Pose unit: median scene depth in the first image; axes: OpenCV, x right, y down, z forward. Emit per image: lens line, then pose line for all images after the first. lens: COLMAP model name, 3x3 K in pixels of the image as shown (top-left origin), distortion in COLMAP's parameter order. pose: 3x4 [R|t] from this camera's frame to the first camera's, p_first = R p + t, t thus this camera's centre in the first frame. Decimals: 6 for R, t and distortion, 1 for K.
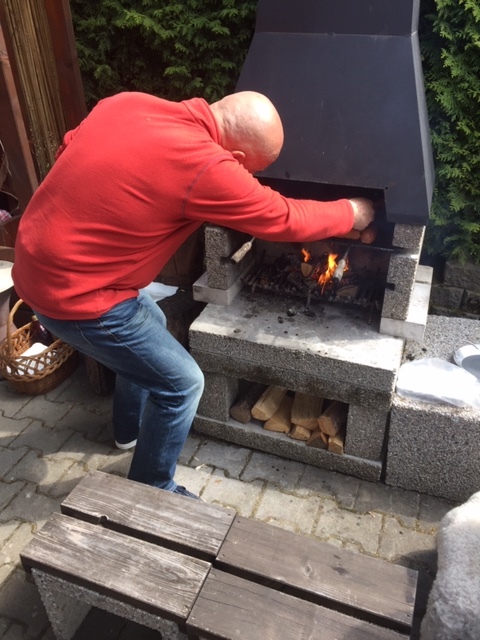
lens RADIAL K [[556.3, 0, 238.7], [0, 556.3, 321.9], [0, 0, 1]] dist [0.063762, -0.072596]
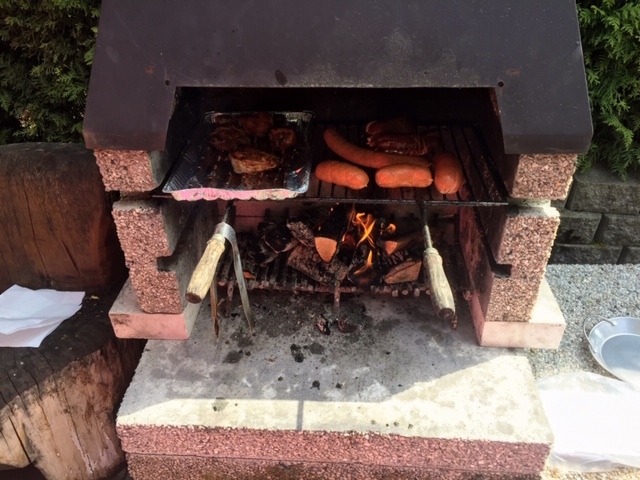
lens RADIAL K [[556.3, 0, 316.2], [0, 556.3, 234.2], [0, 0, 1]] dist [0.063762, -0.072596]
pose [[0.958066, -0.173053, 0.228392, -0.007984], [0.160576, 0.984374, 0.072272, -0.154842], [-0.237330, -0.032567, 0.970883, 0.515597]]
